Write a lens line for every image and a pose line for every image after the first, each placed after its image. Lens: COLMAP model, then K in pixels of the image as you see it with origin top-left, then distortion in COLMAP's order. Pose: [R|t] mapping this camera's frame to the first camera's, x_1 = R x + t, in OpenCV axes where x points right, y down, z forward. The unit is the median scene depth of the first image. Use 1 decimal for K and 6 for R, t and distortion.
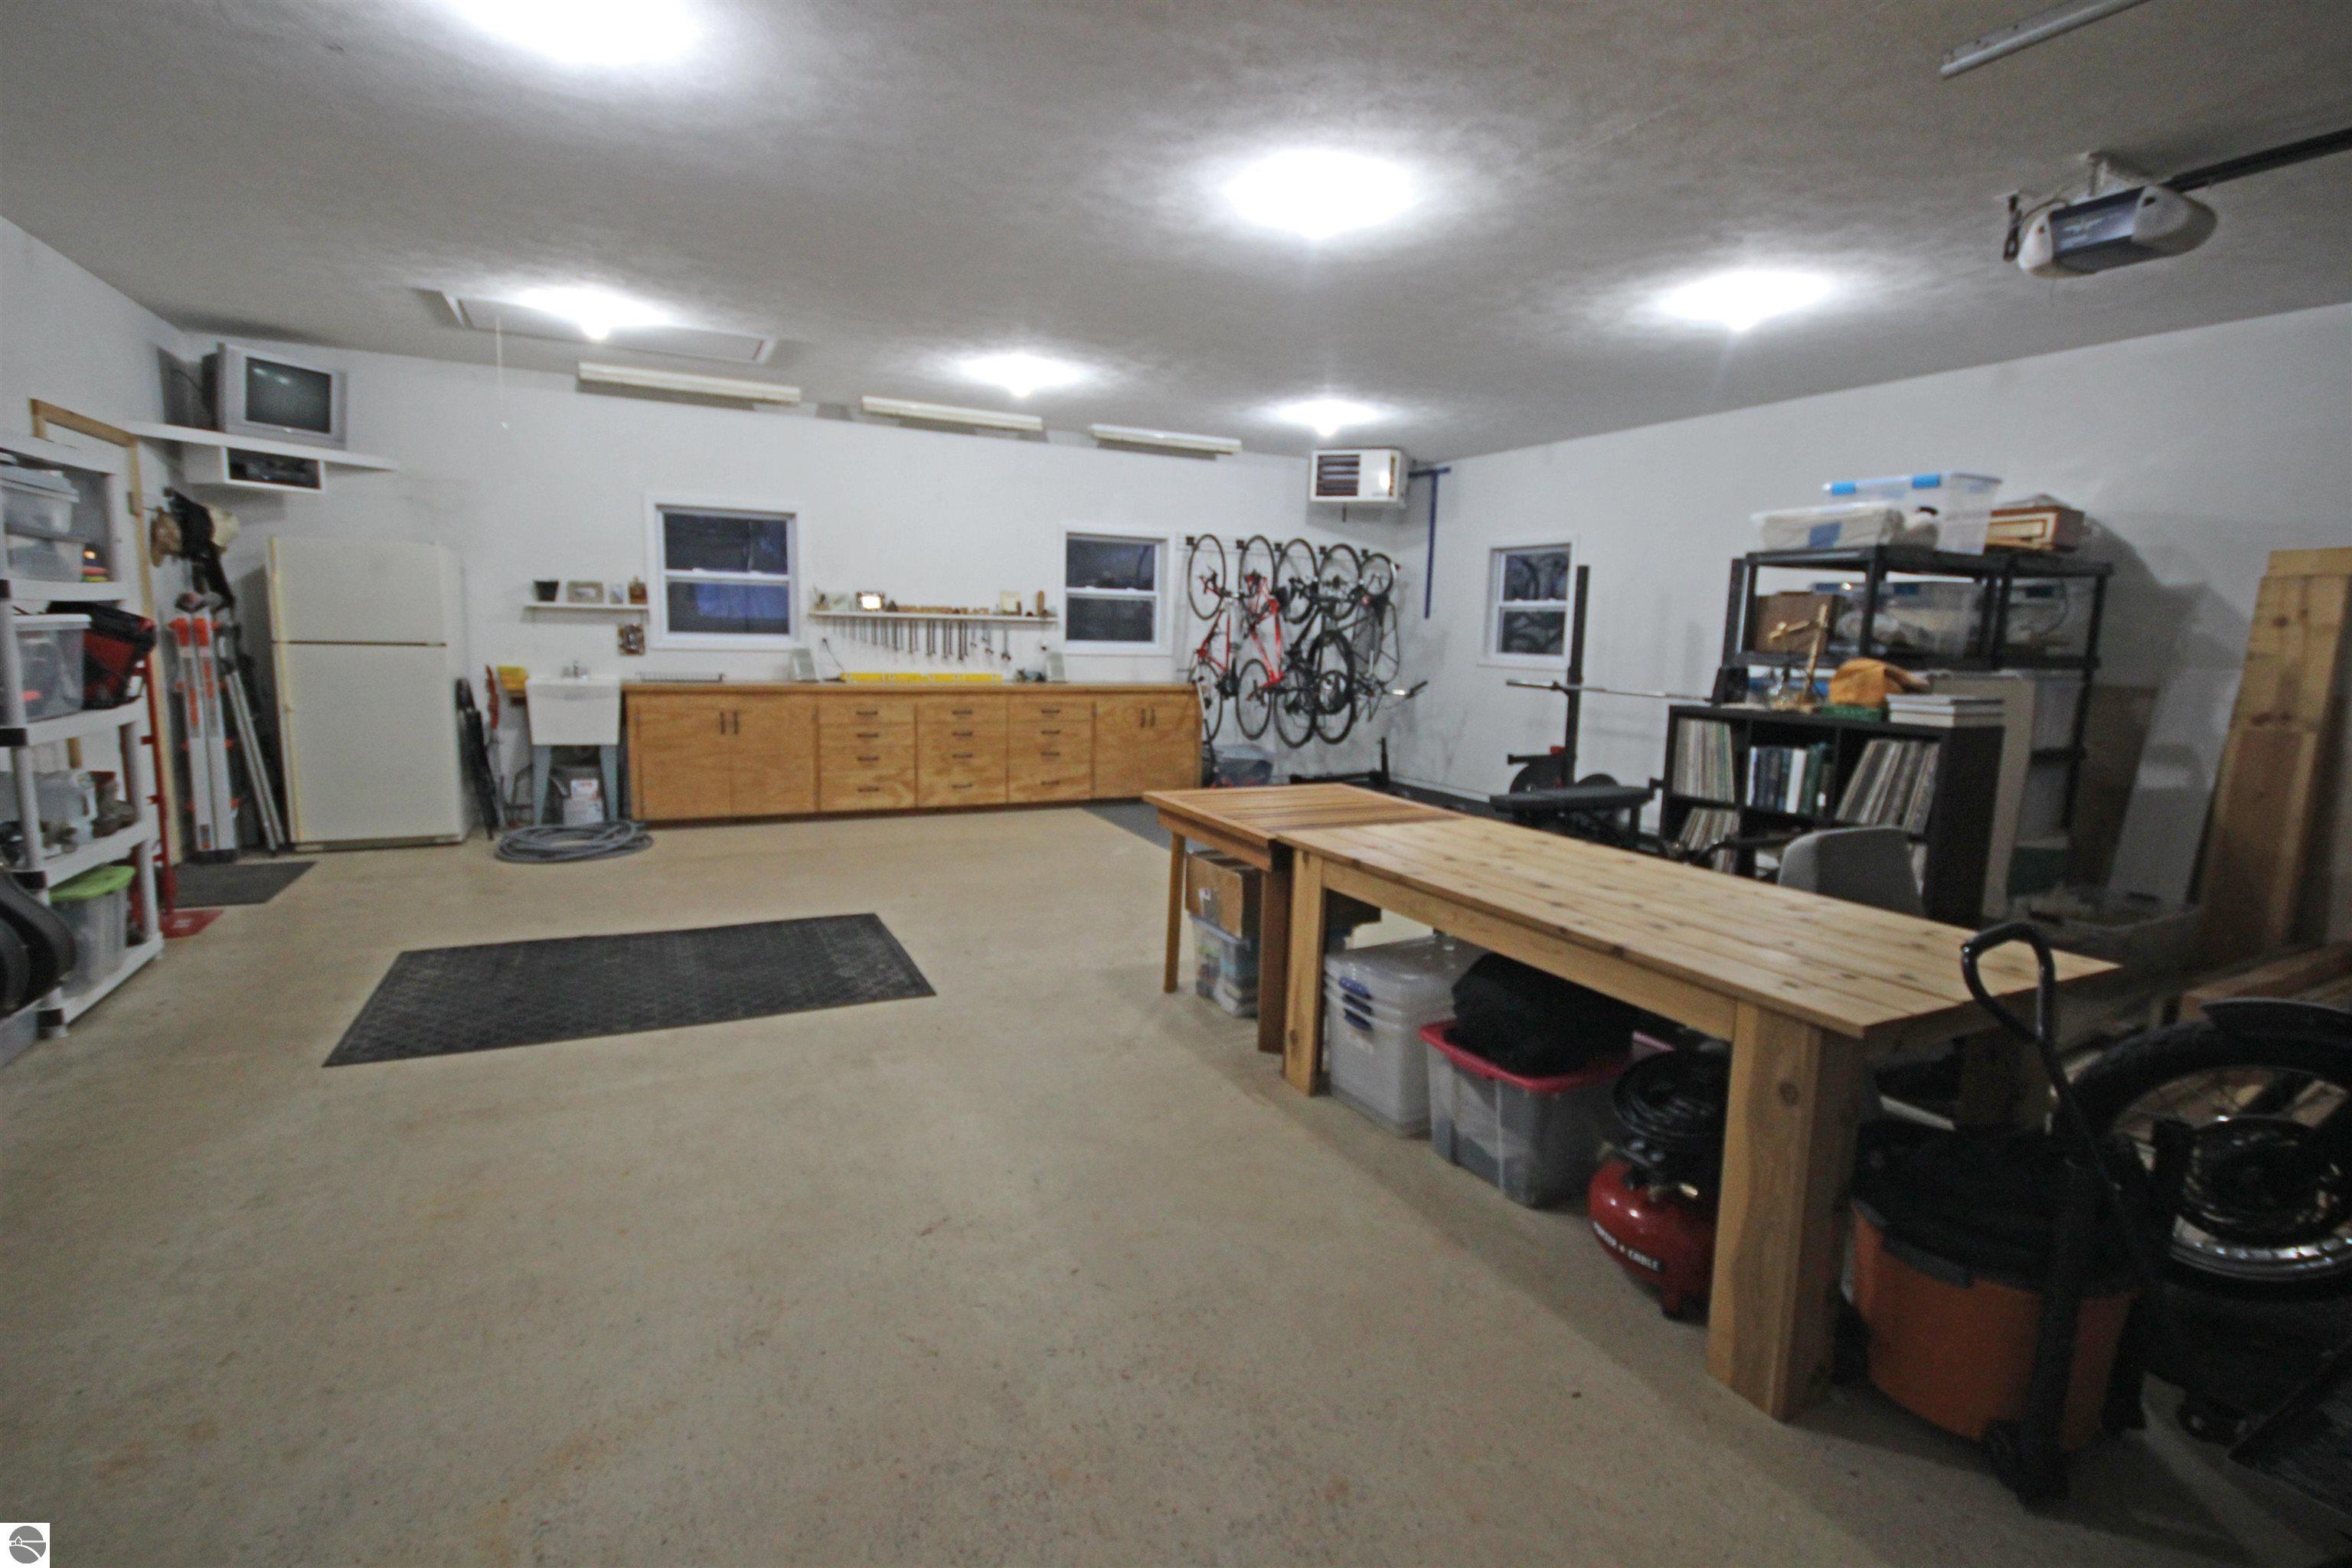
lens RADIAL K [[1084.0, 0, 1181.4], [0, 1084.0, 777.3], [0, 0, 1]] dist [0.008972, -0.000022]
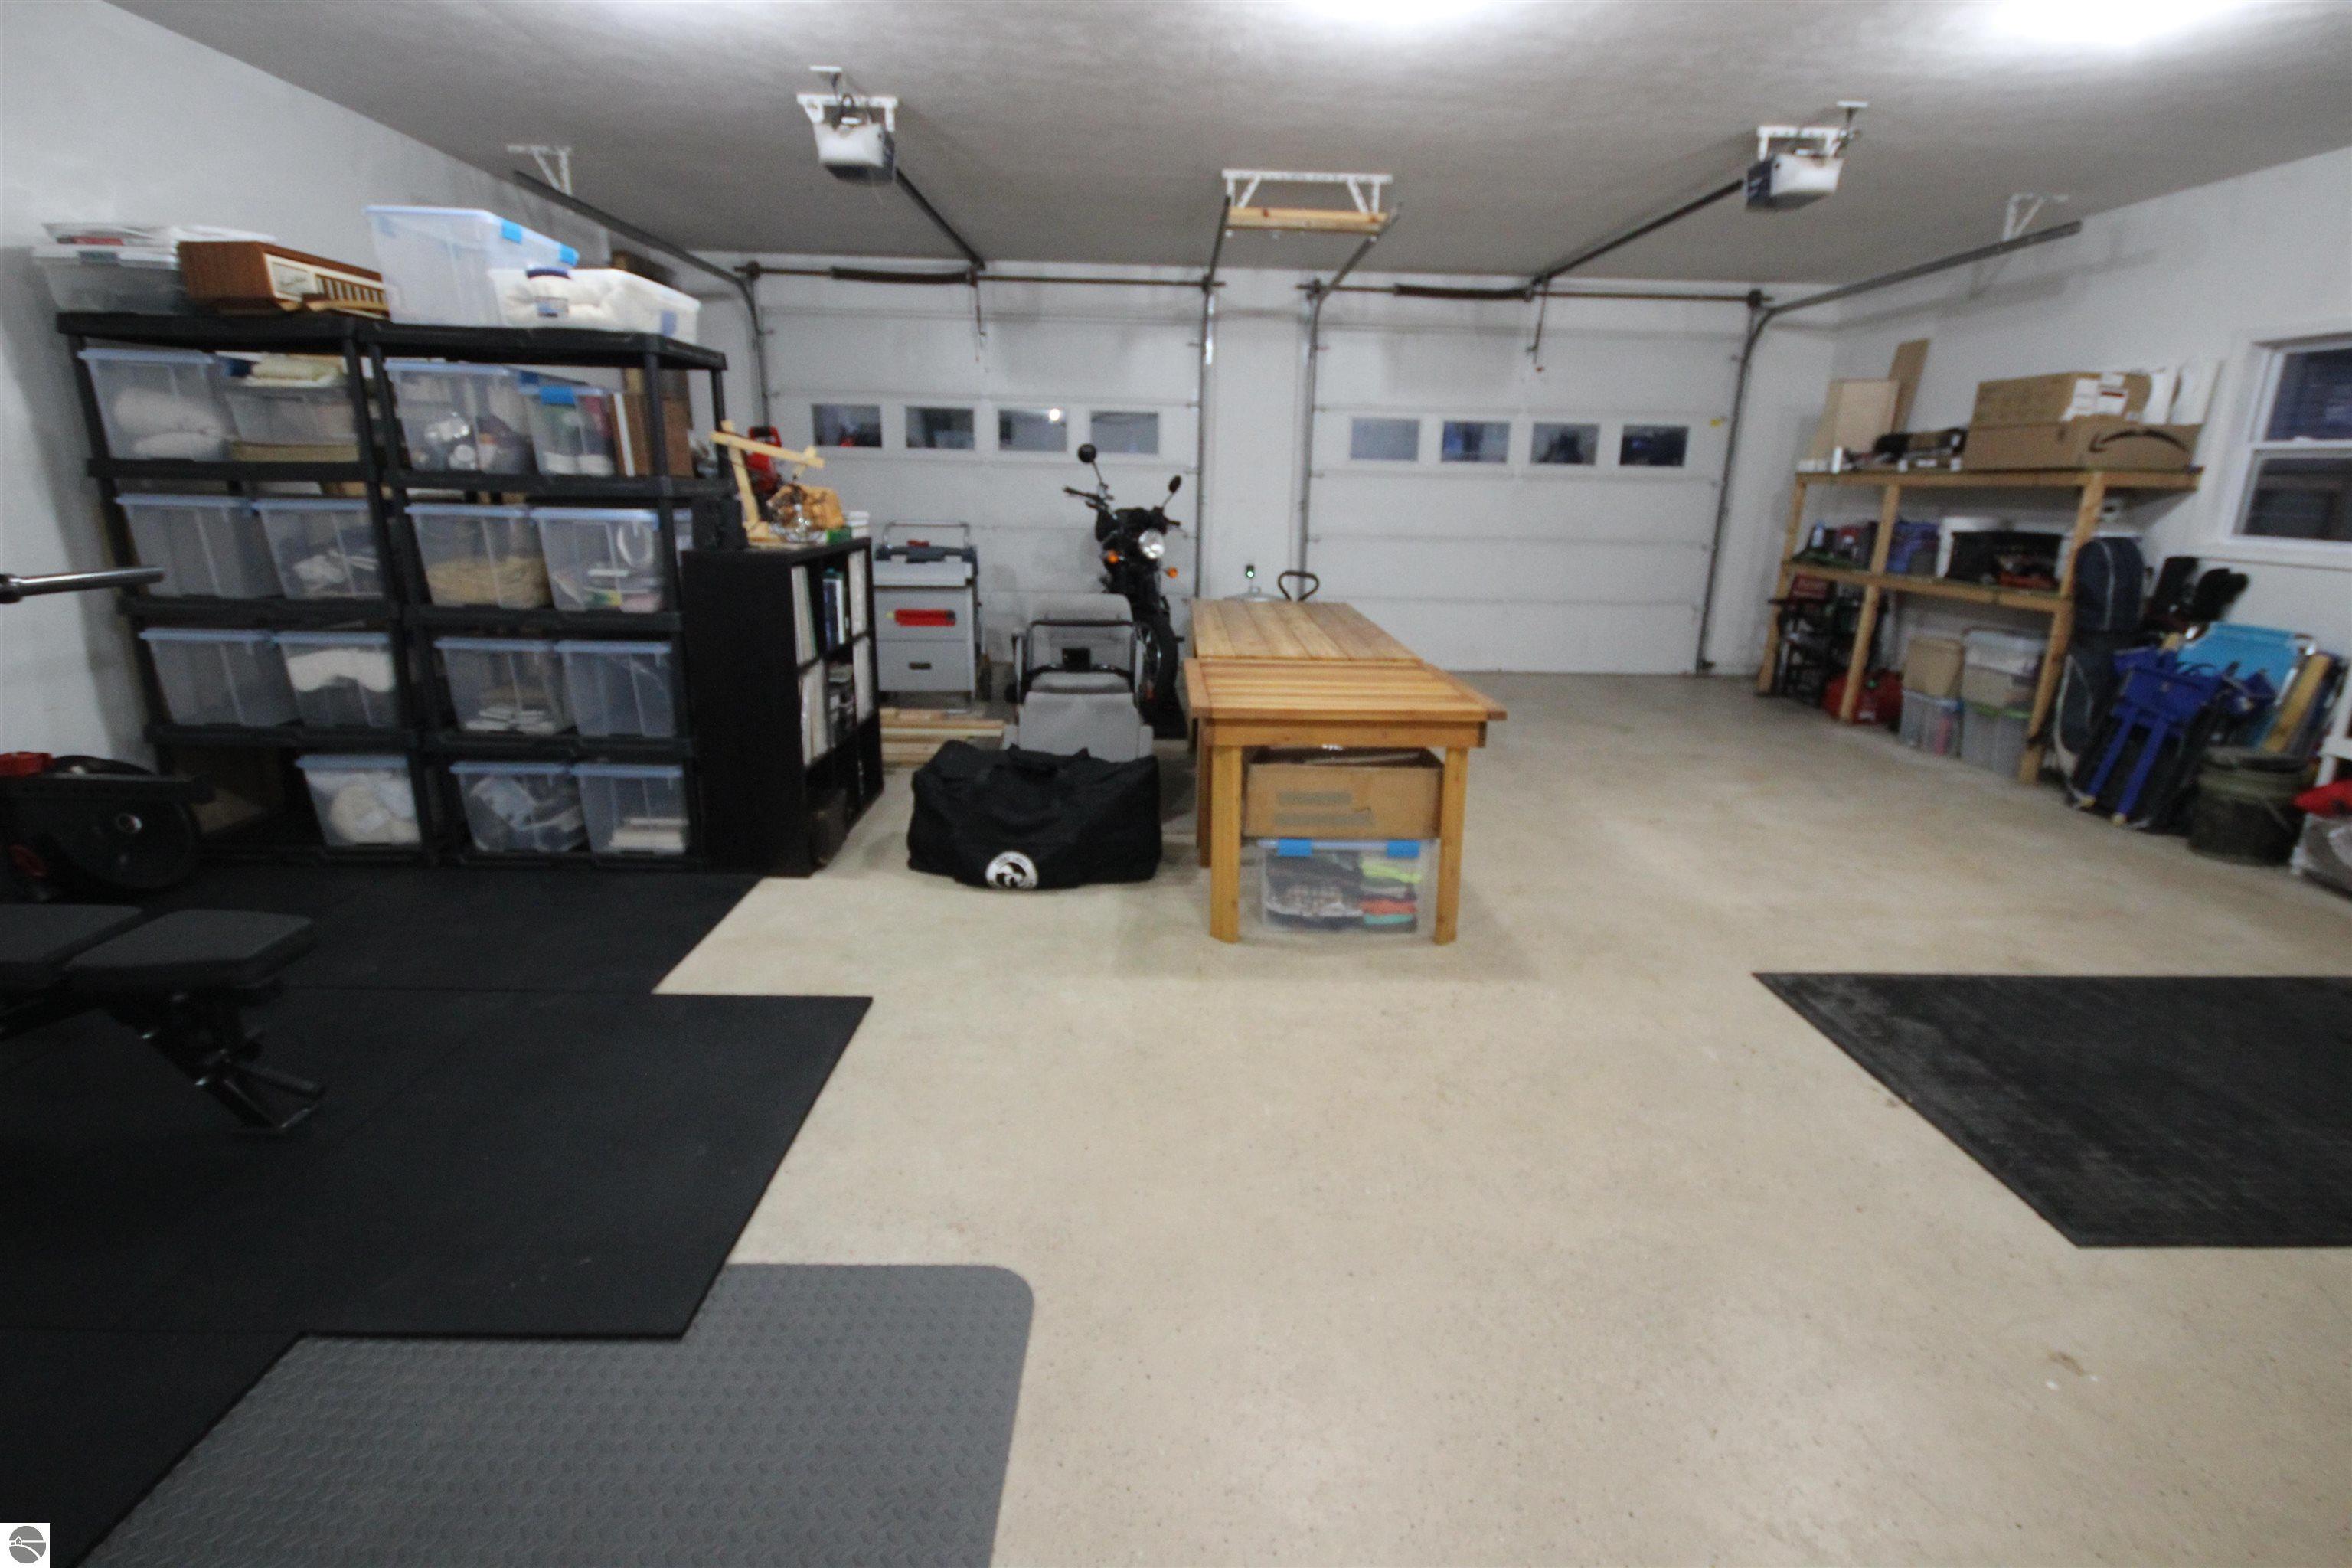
lens RADIAL K [[1084.0, 0, 1181.4], [0, 1084.0, 791.6], [0, 0, 1]] dist [0.008972, -0.000022]
pose [[-0.901715, -0.177504, 0.394212, -0.142298], [0.002036, 0.910074, 0.414440, -0.260377], [-0.432327, 0.374510, -0.820266, 1.833182]]
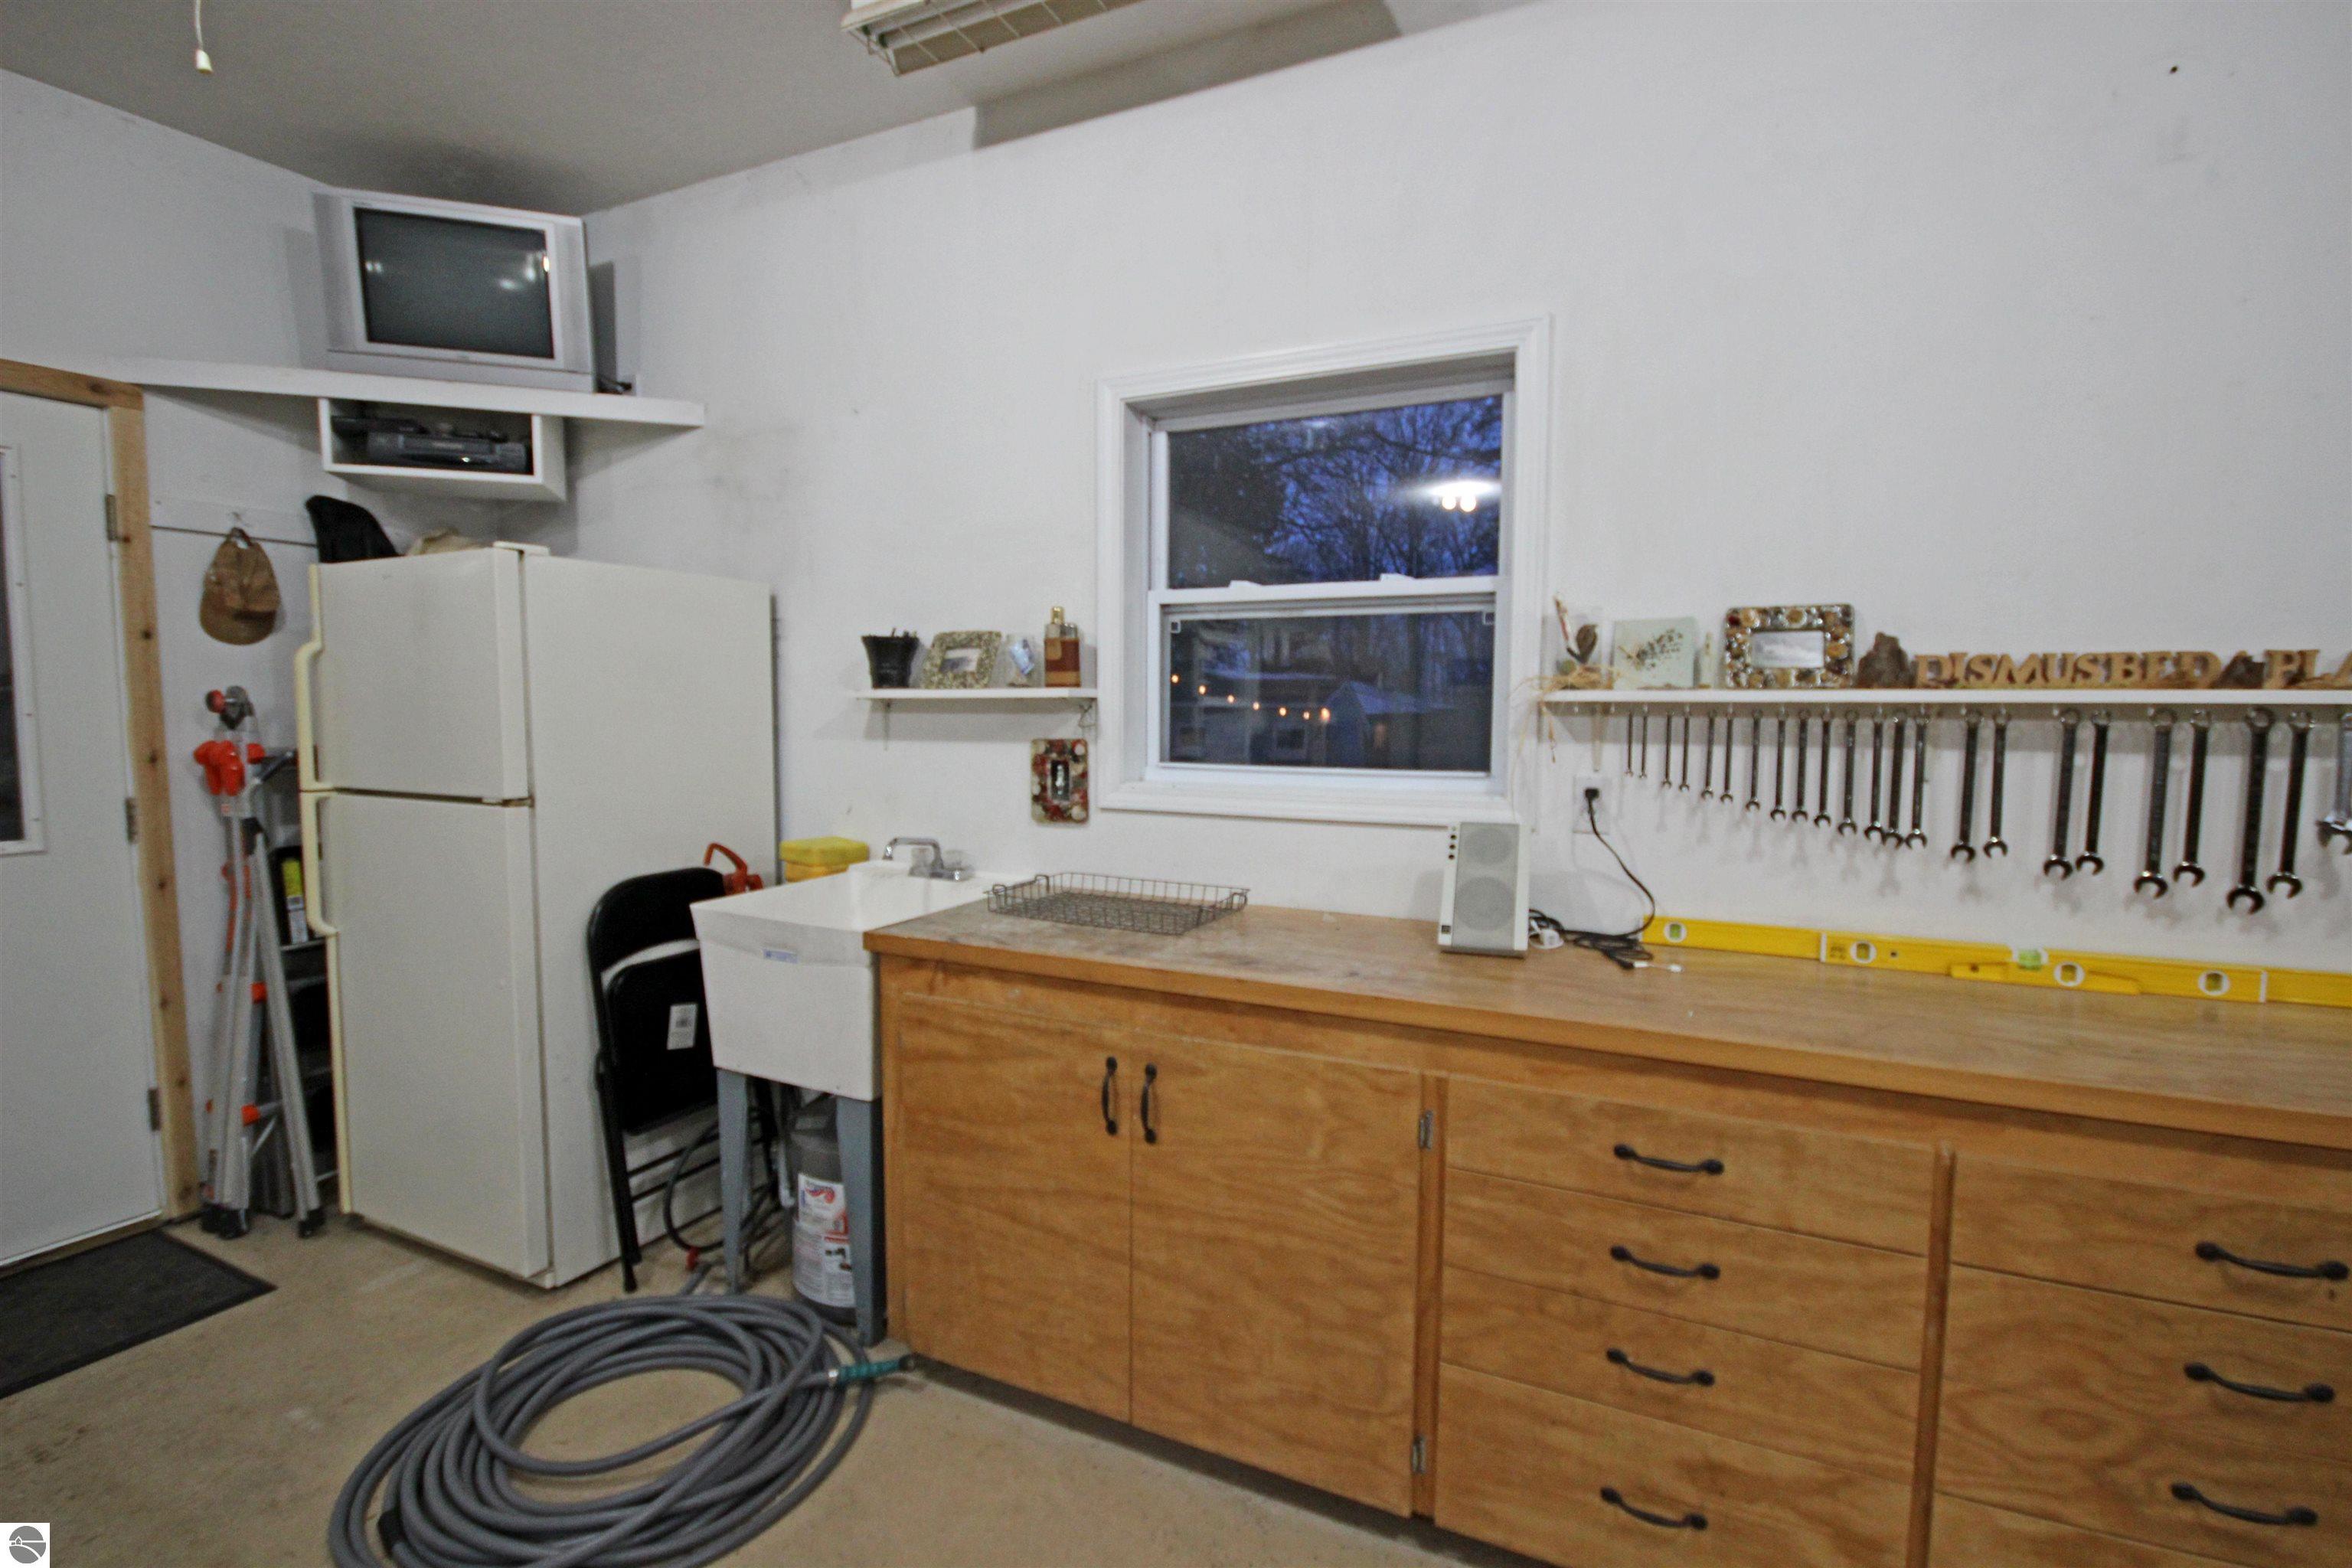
lens RADIAL K [[1084.0, 0, 1181.2], [0, 1084.0, 782.8], [0, 0, 1]] dist [0.008972, -0.000022]
pose [[0.605974, 0.037882, -0.794582, -0.181190], [-0.097486, 0.994873, -0.026915, -0.117944], [0.789488, 0.093770, 0.606560, 0.791081]]
